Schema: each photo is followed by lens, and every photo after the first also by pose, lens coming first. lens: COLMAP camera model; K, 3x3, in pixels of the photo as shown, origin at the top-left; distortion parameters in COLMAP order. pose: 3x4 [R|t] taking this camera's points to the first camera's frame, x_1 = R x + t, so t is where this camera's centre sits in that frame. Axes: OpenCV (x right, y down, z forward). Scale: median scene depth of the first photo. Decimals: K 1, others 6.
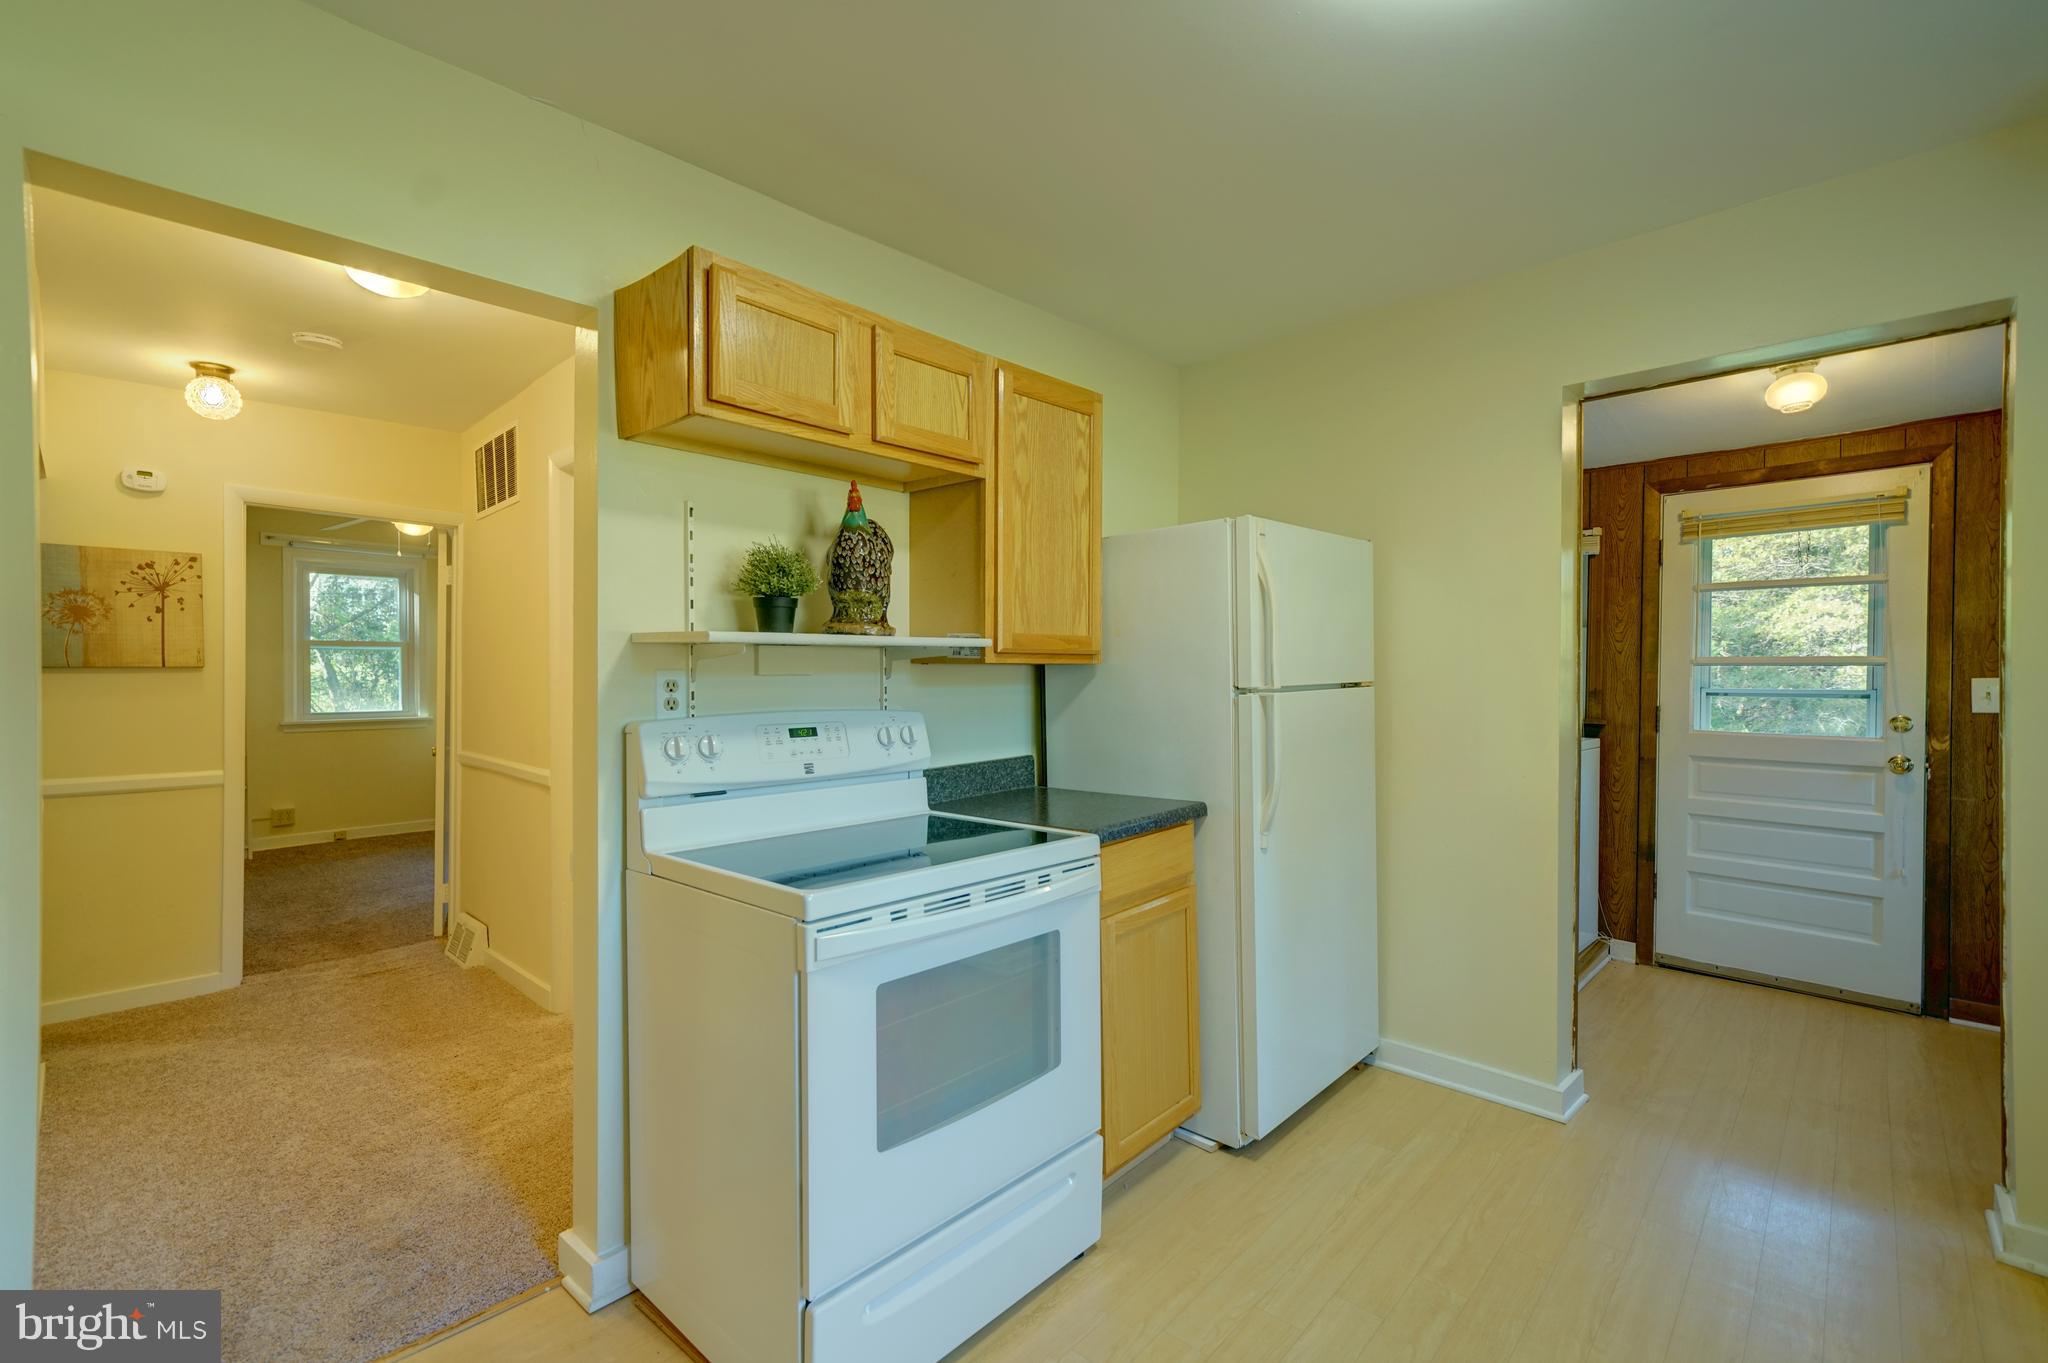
lens RADIAL K [[897.8, 0, 1051.1], [0, 897.8, 685.0], [0, 0, 1]] dist [0.006397, 0.005168]
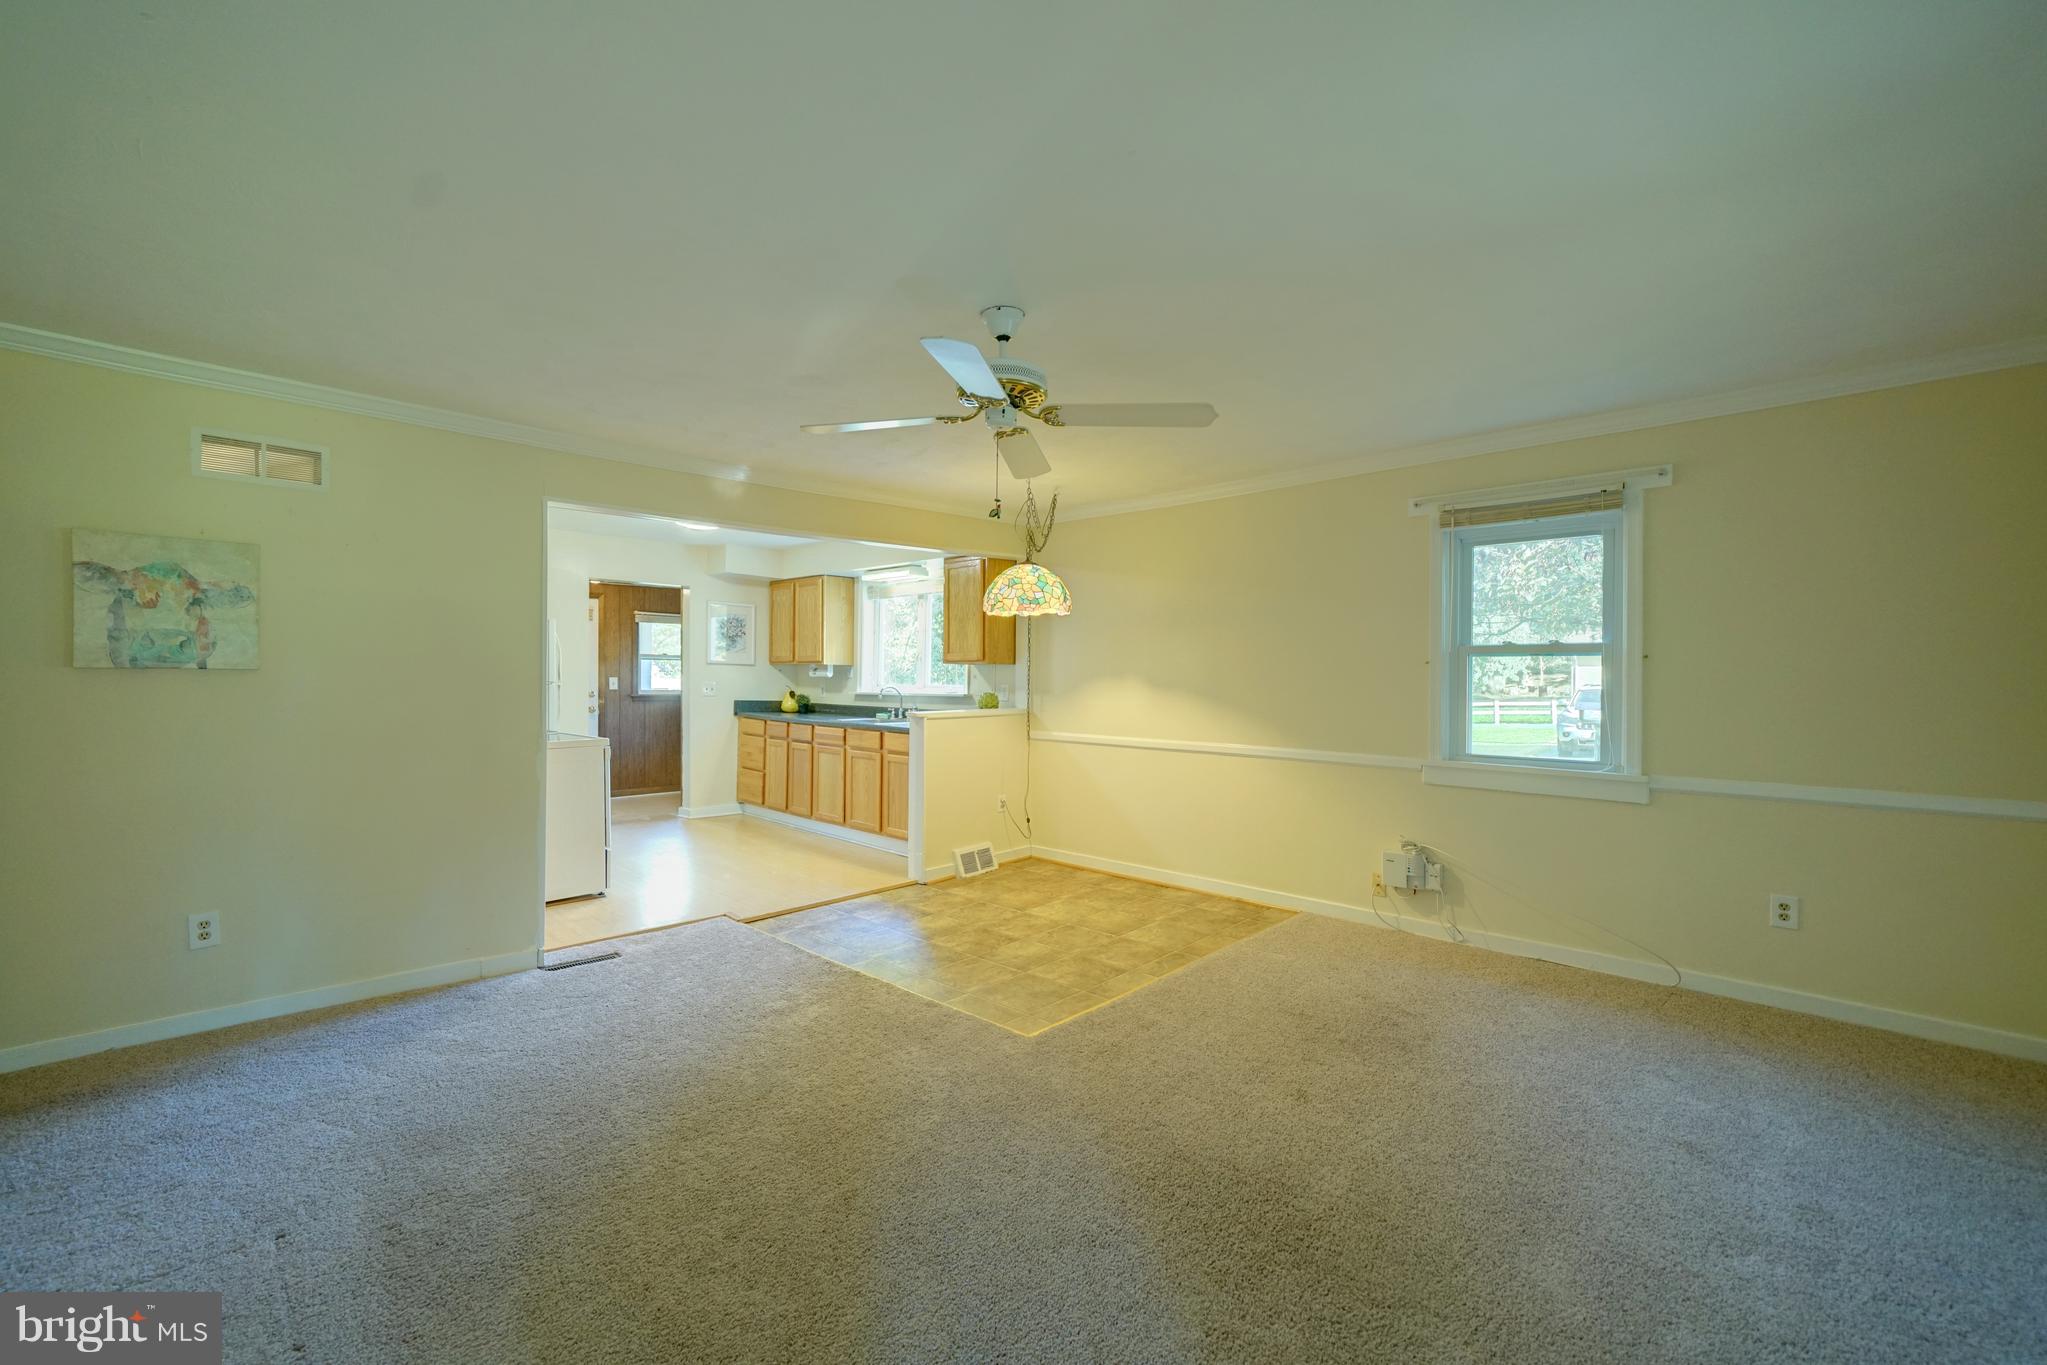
lens RADIAL K [[897.3, 0, 983.4], [0, 897.3, 663.4], [0, 0, 1]] dist [0.006397, 0.005168]
pose [[0.061612, 0.014262, 0.997998, -1.748195], [0.000410, 0.999897, -0.014314, -0.010609], [-0.998100, 0.001291, 0.061600, -0.347584]]
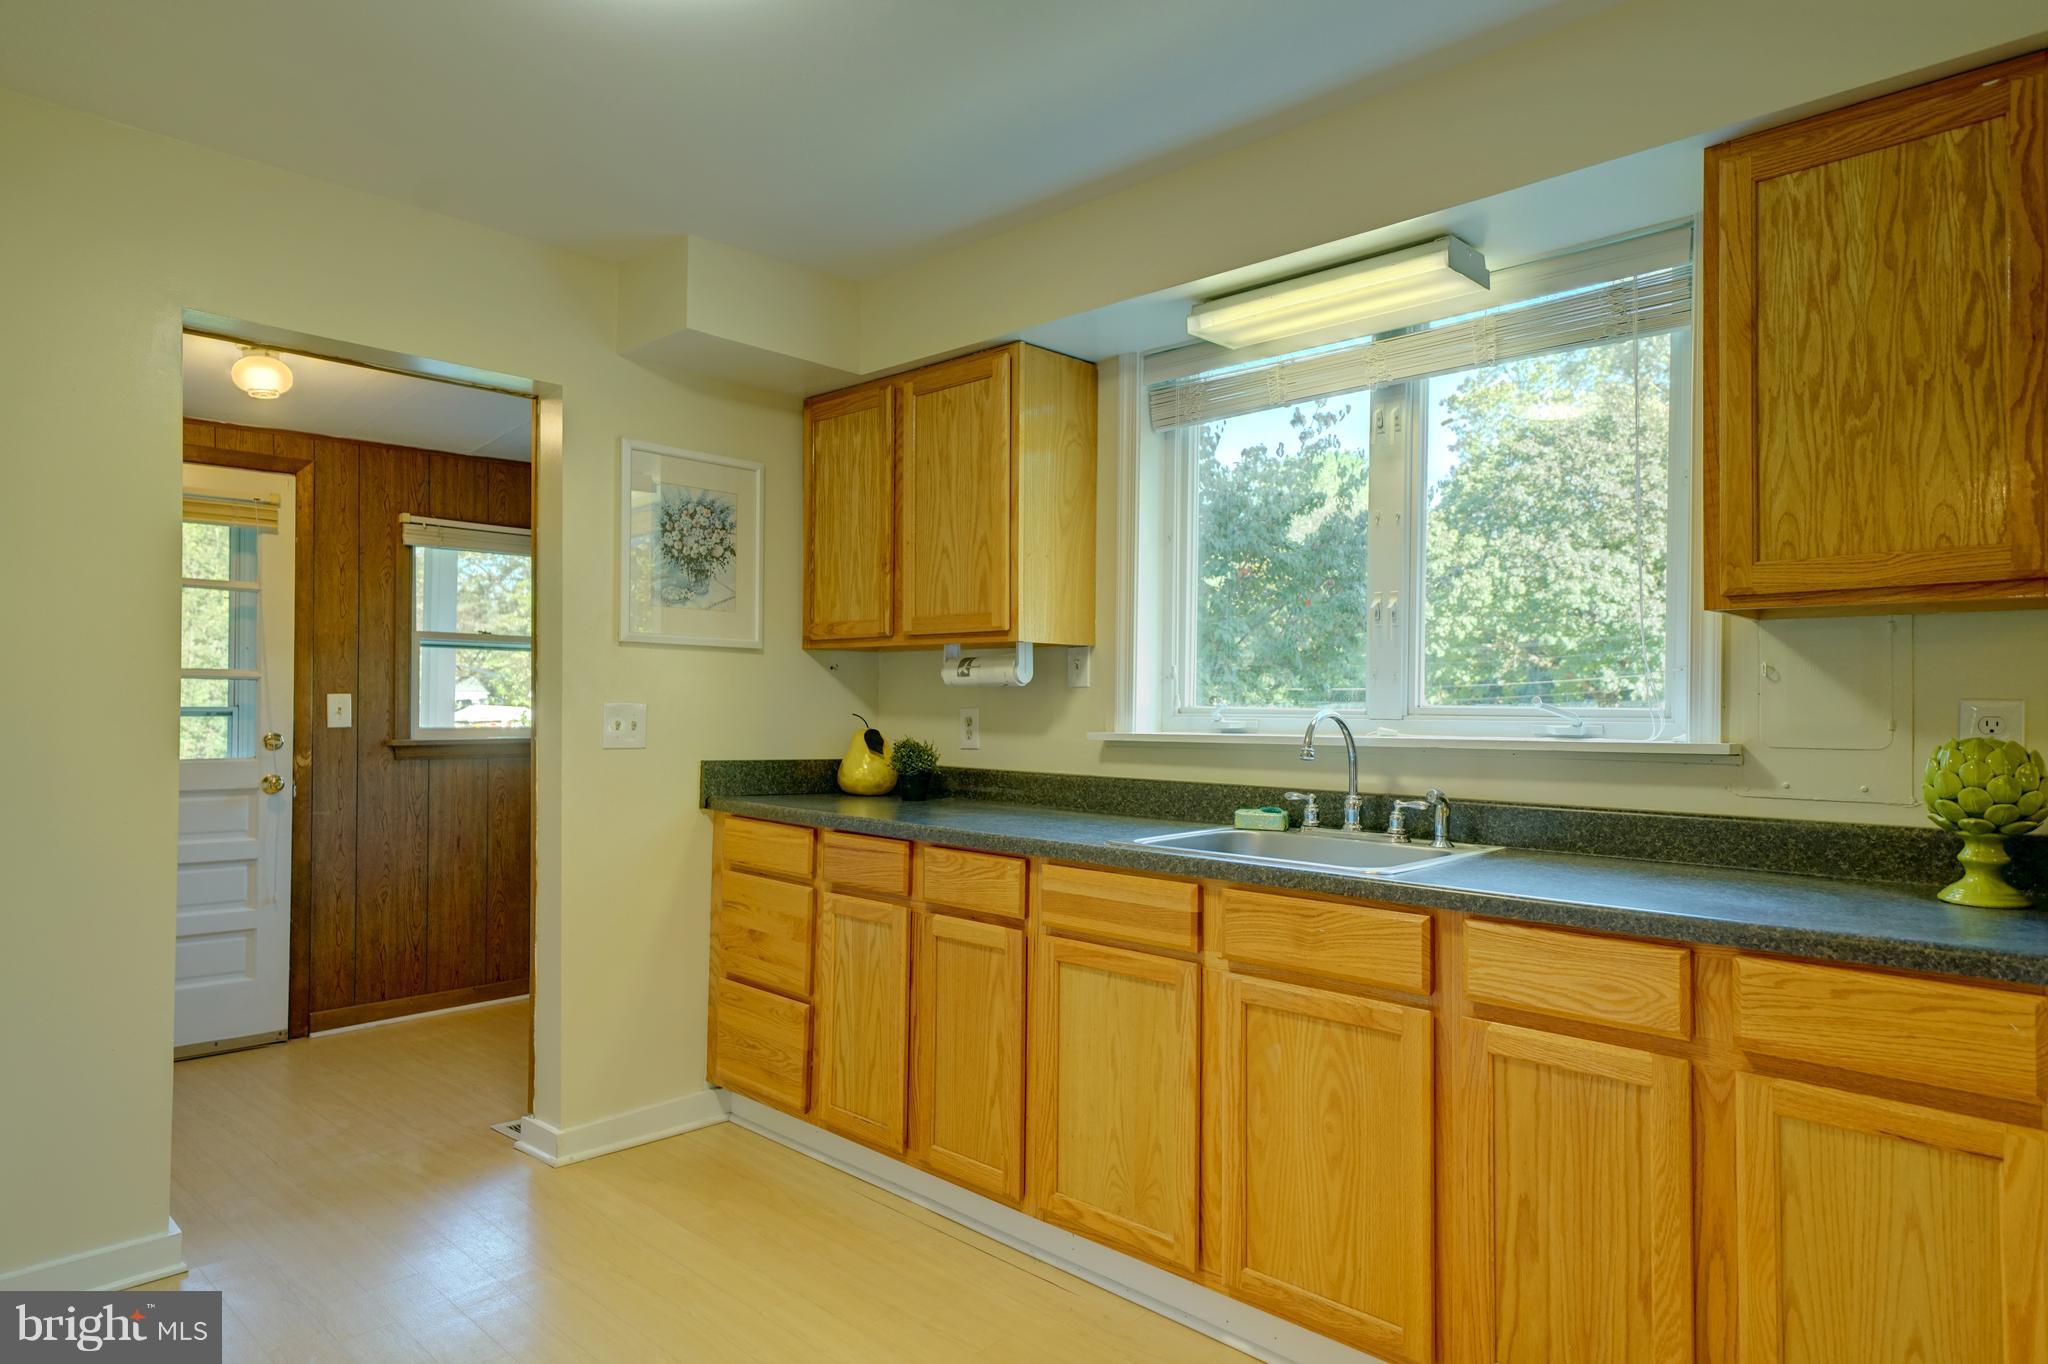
lens RADIAL K [[1236.4, 0, 982.3], [0, 1236.4, 675.9], [0, 0, 1]] dist [0.024515, 0.001255]
pose [[0.035094, 0.022364, 0.999134, -0.370117], [0.004532, 0.999736, -0.022537, 0.007294], [-0.999374, 0.005319, 0.034983, 0.215041]]
